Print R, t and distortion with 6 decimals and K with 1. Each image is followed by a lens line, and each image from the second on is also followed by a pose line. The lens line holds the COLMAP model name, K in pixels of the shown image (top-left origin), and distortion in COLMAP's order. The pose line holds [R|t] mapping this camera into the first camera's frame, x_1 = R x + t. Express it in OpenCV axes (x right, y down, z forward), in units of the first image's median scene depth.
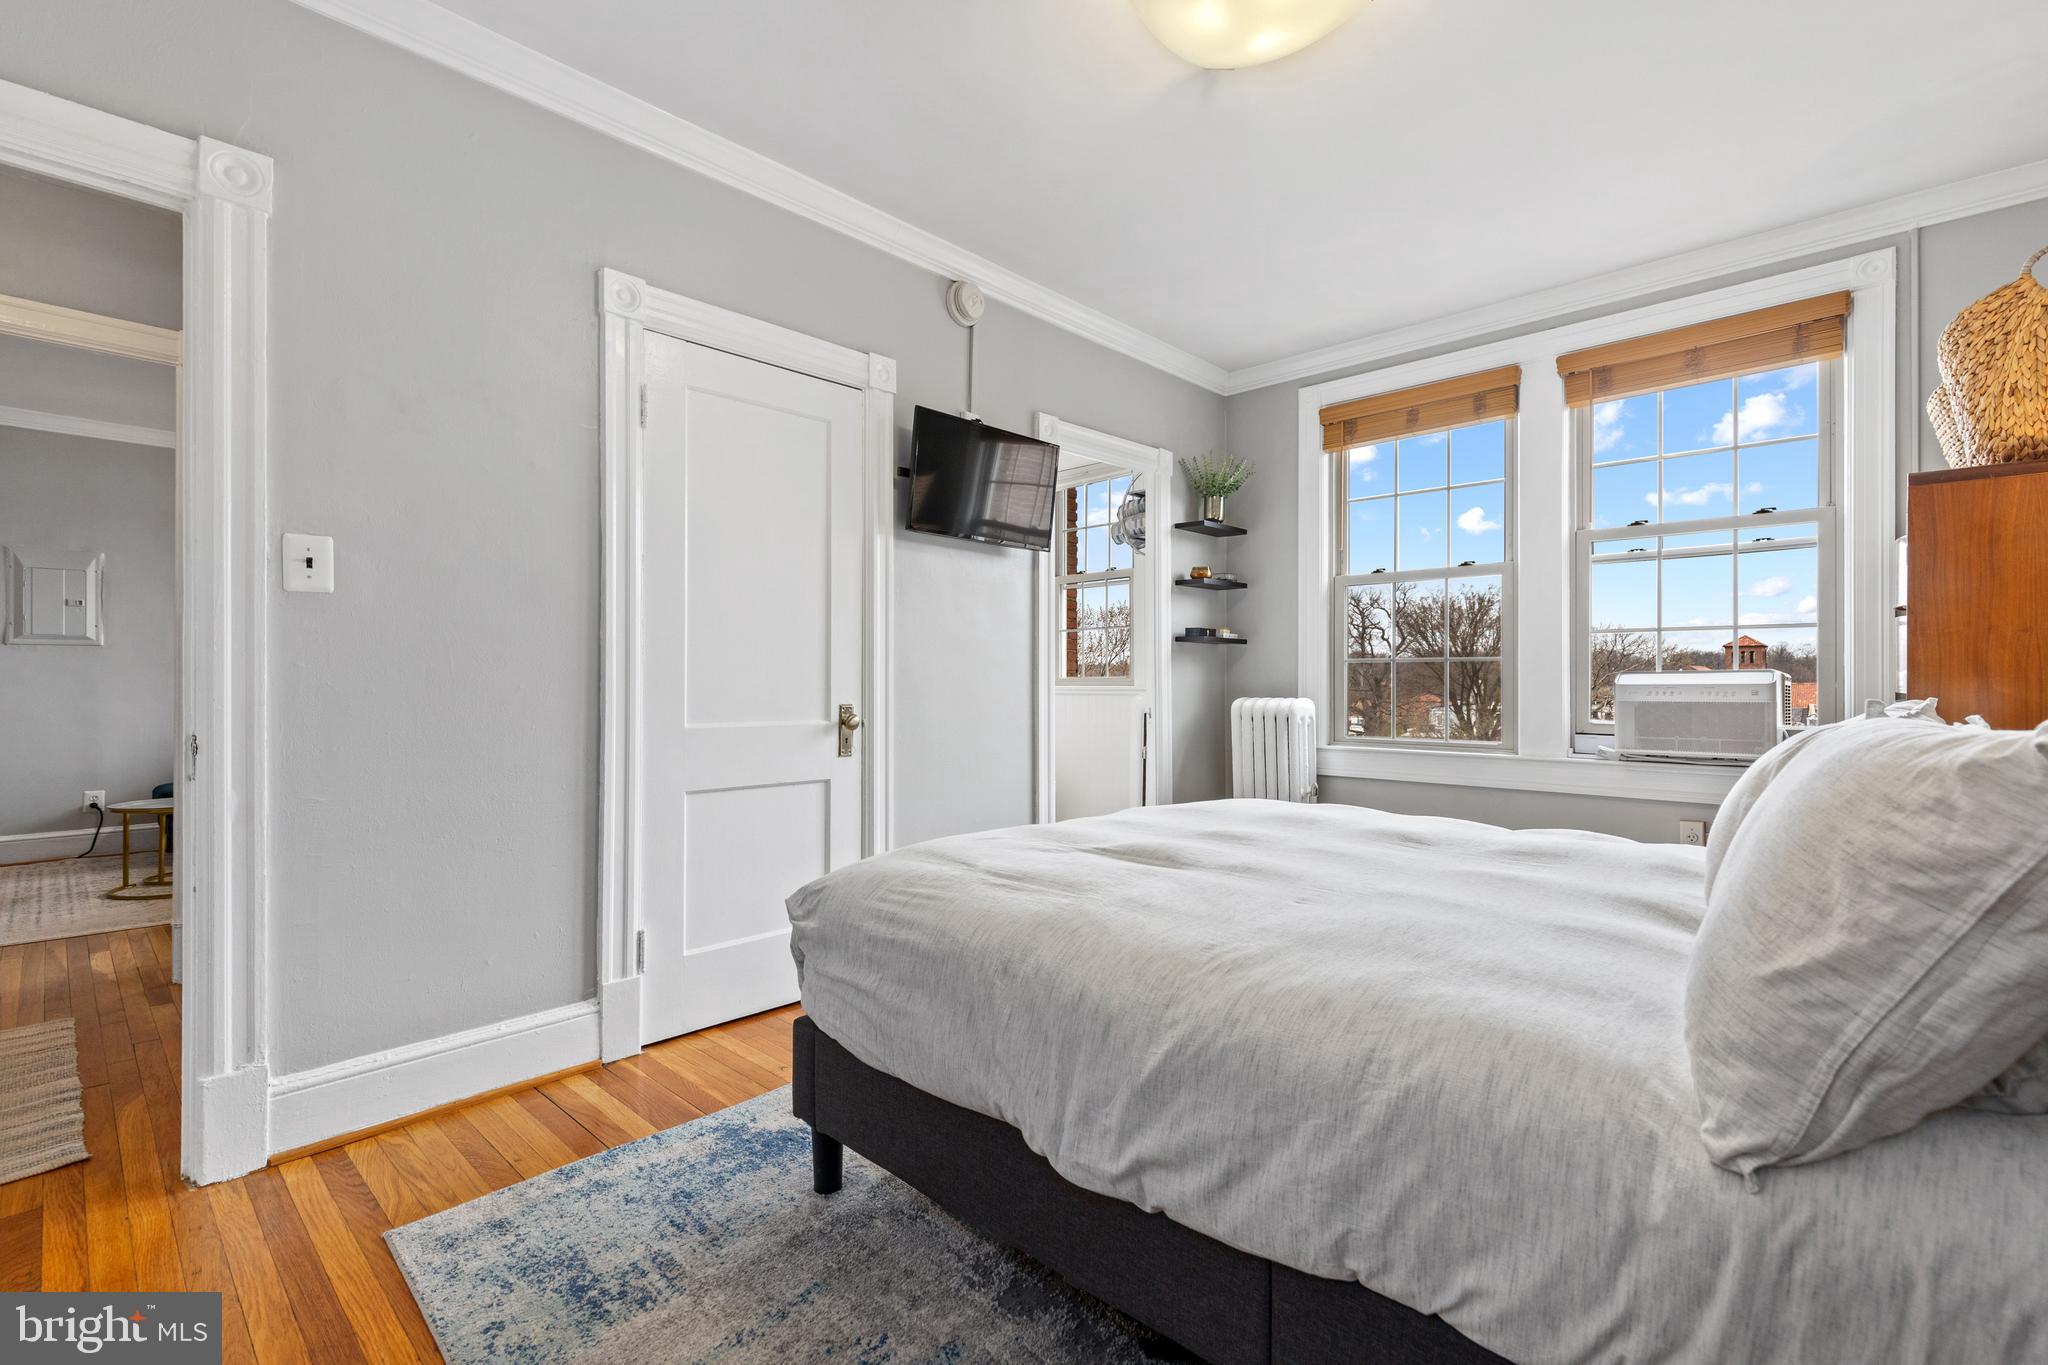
lens RADIAL K [[919.4, 0, 1017.0], [0, 919.4, 681.9], [0, 0, 1]] dist [0.000480, 0.000752]
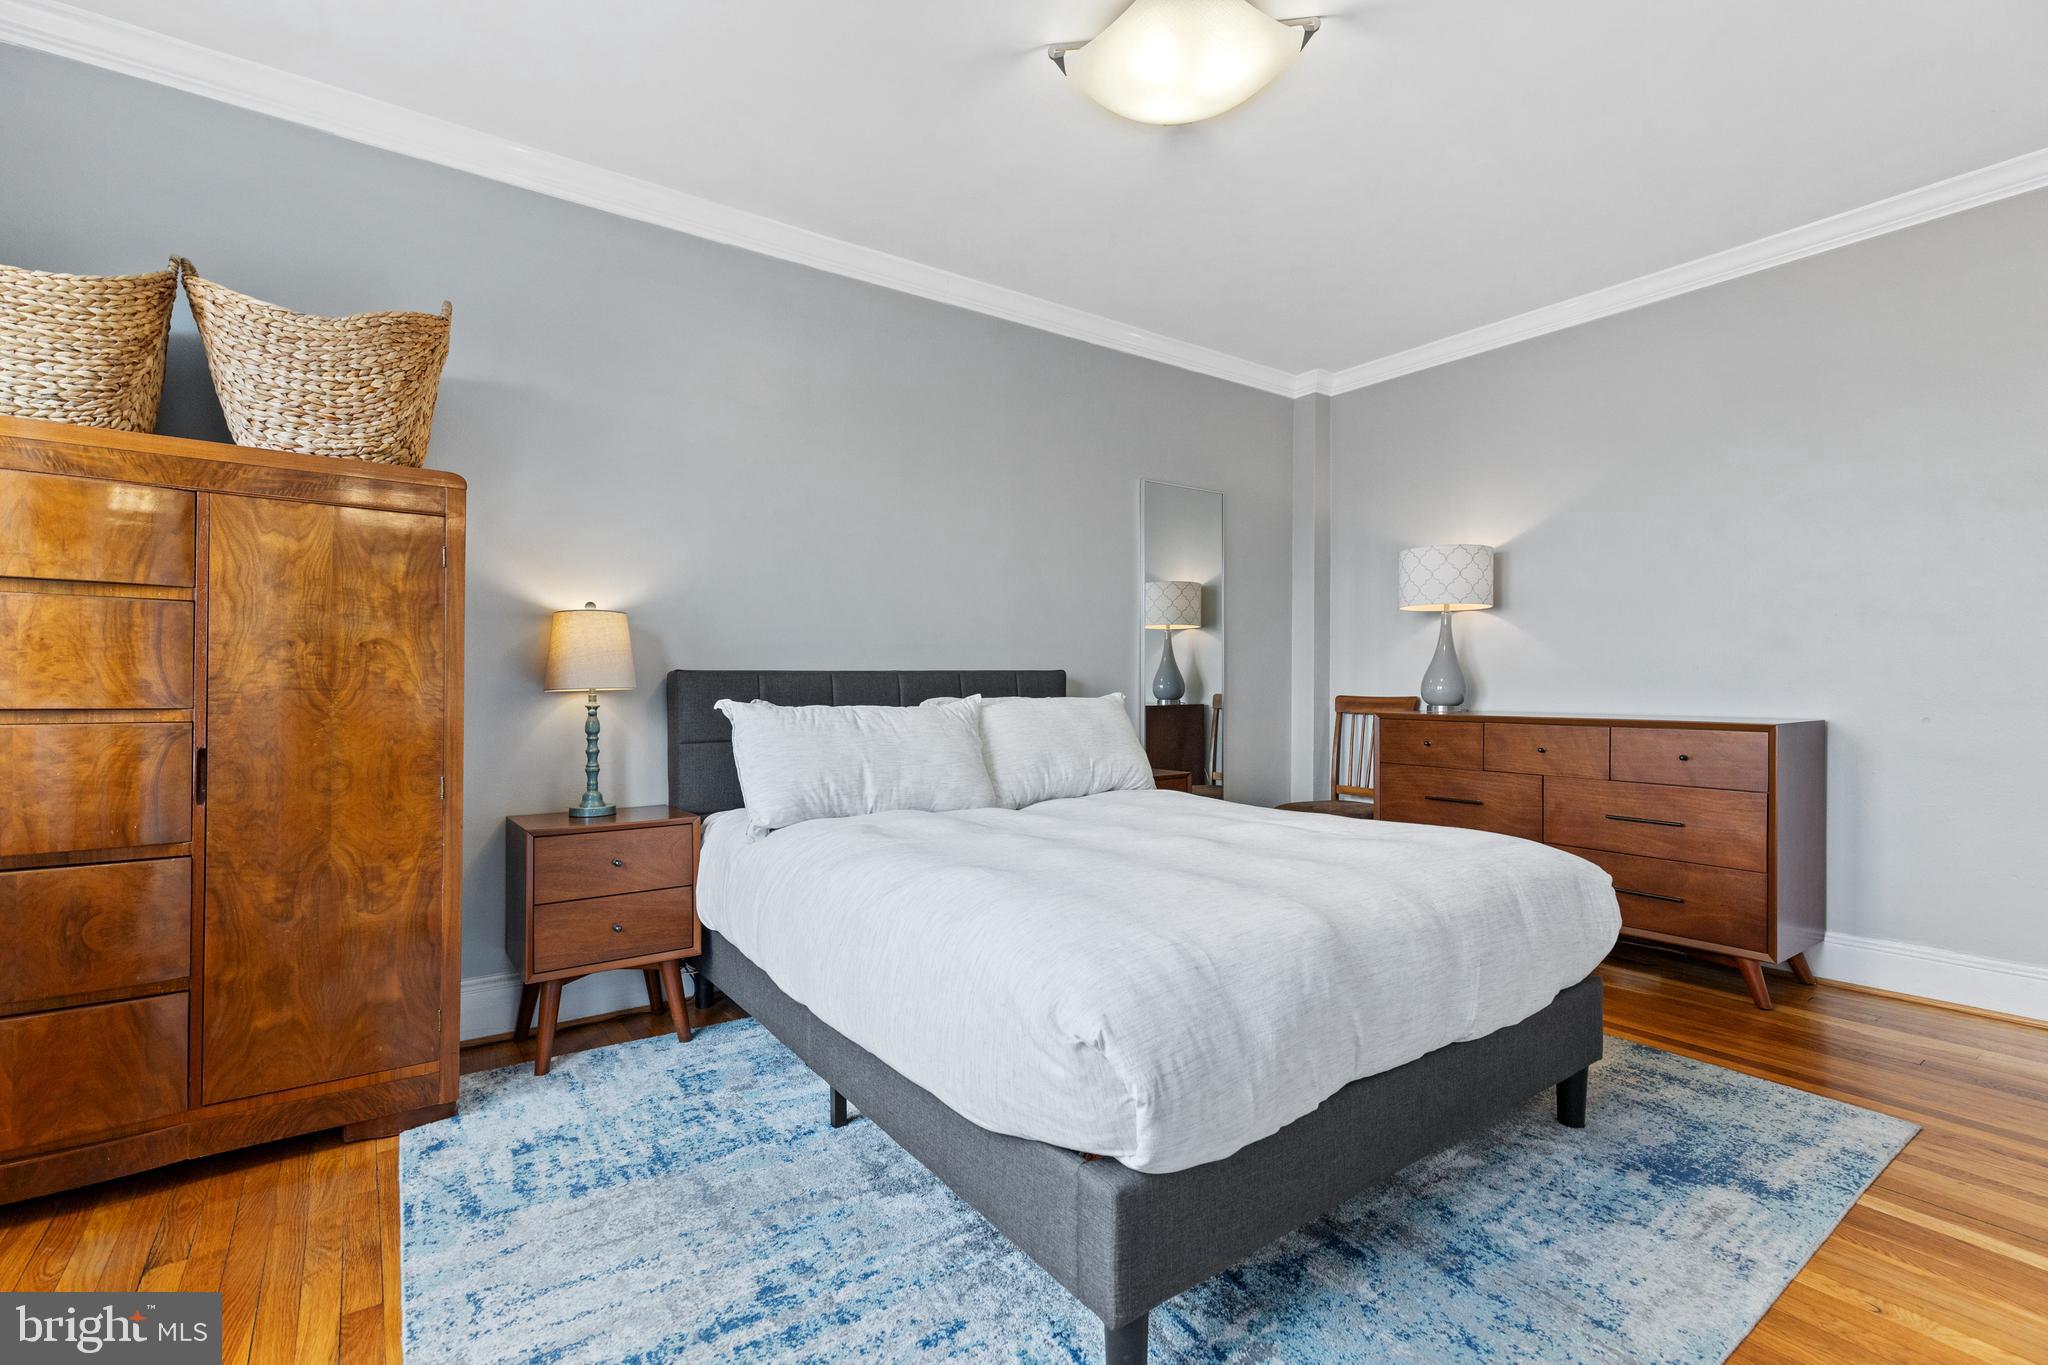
lens RADIAL K [[919.4, 0, 1017.0], [0, 919.4, 681.9], [0, 0, 1]] dist [0.000480, 0.000752]
pose [[-0.982934, 0.000606, 0.183959, 0.261949], [0.000683, 1.000000, 0.000354, -0.007237], [-0.183958, 0.000474, -0.982934, 2.218685]]
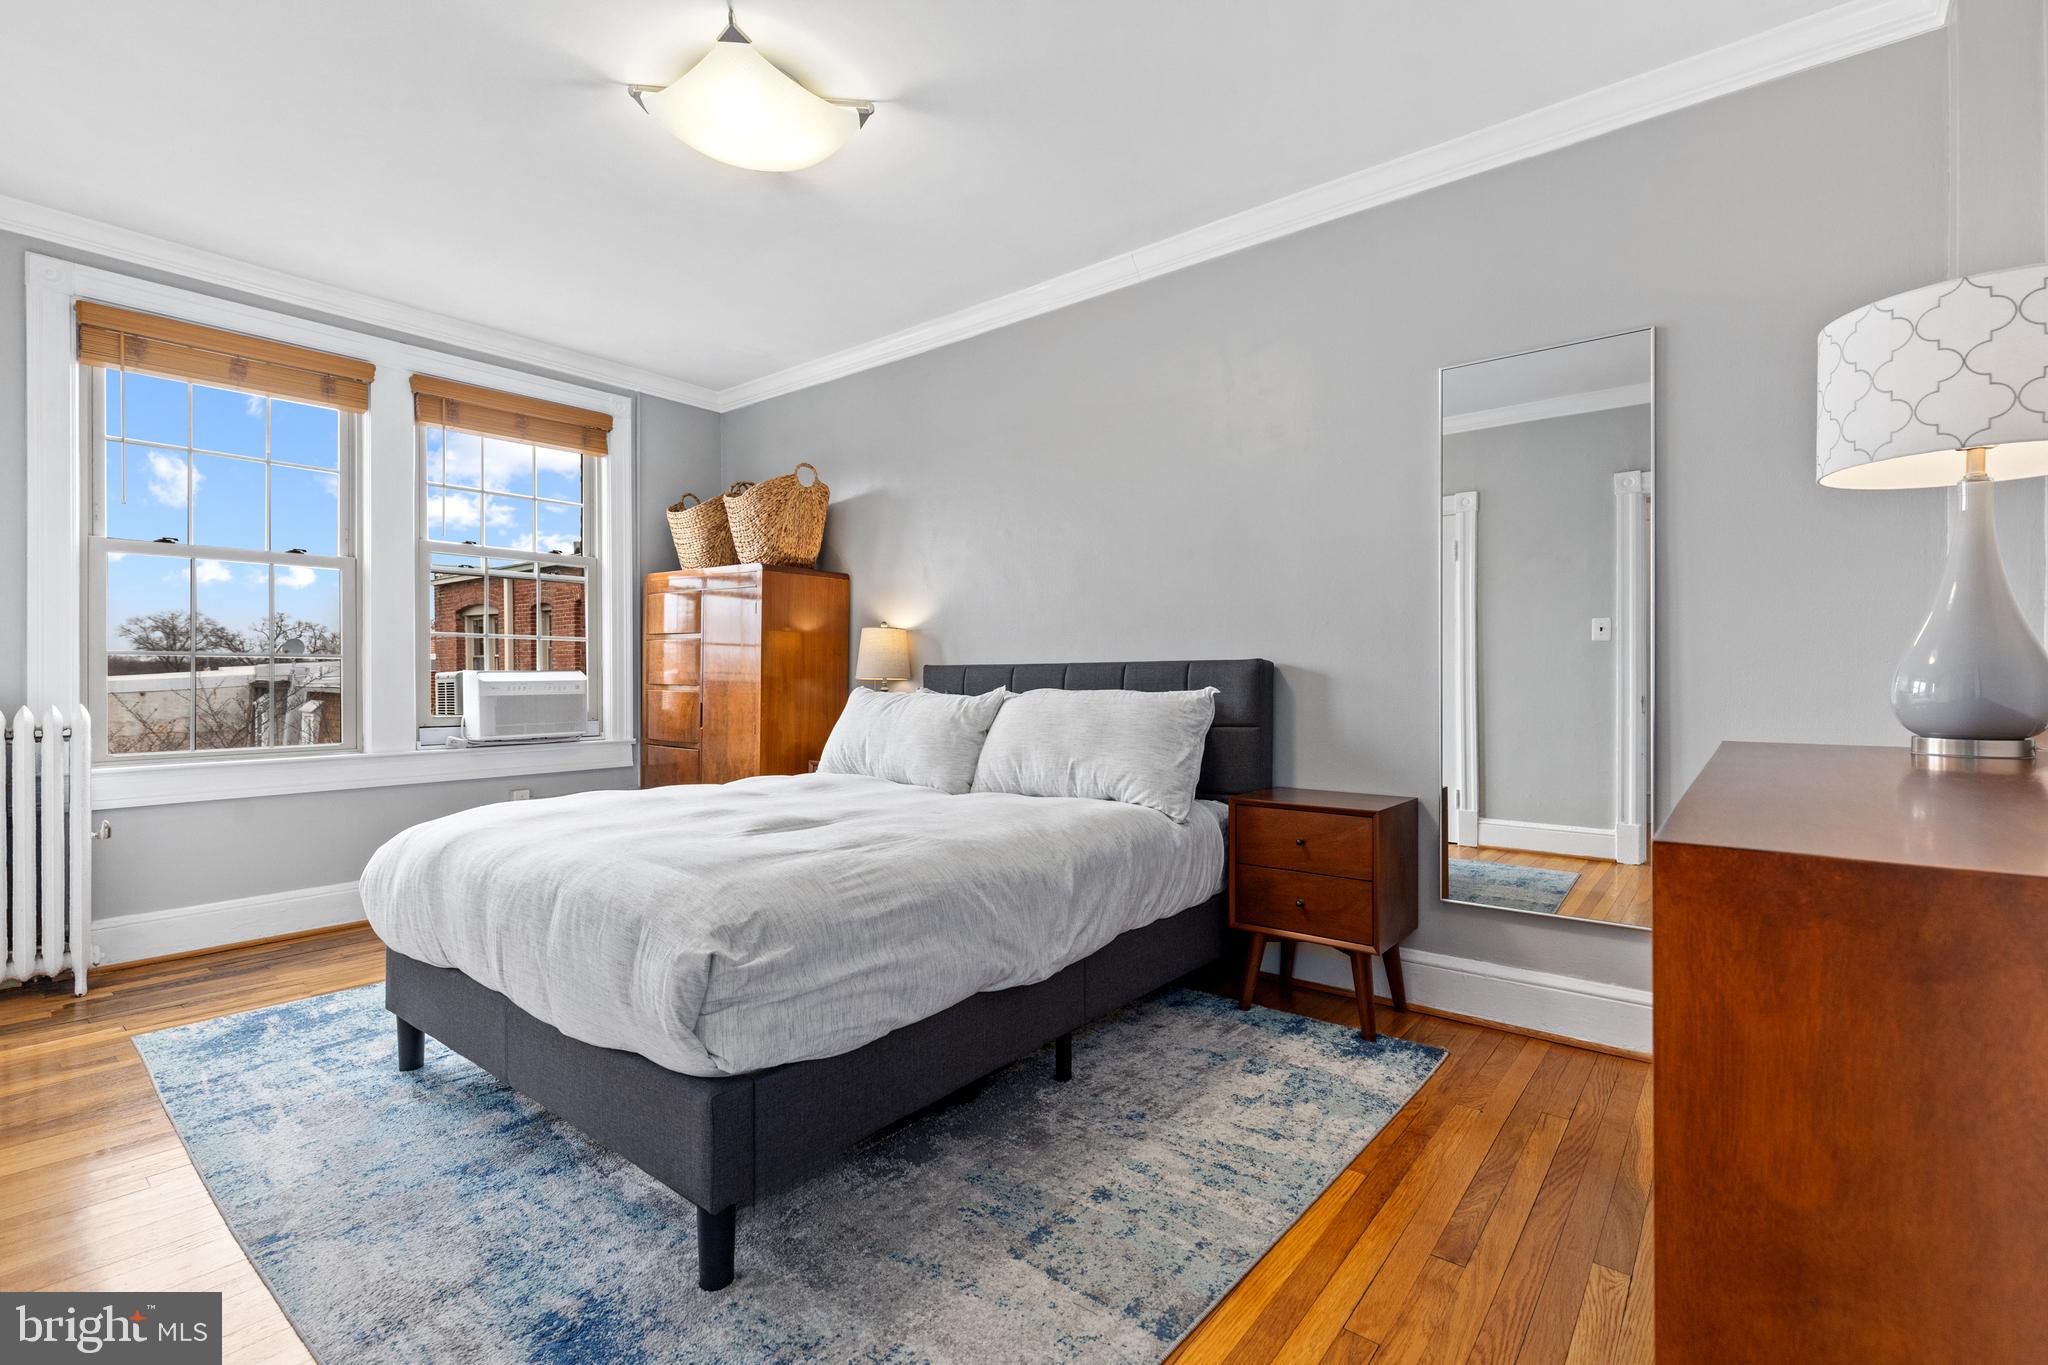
lens RADIAL K [[919.4, 0, 1017.0], [0, 919.4, 681.9], [0, 0, 1]] dist [0.000480, 0.000752]
pose [[-0.082476, -0.005221, 0.996579, -1.041975], [0.002821, 0.999981, 0.005473, -0.002677], [-0.996589, 0.003263, -0.082460, 0.776095]]
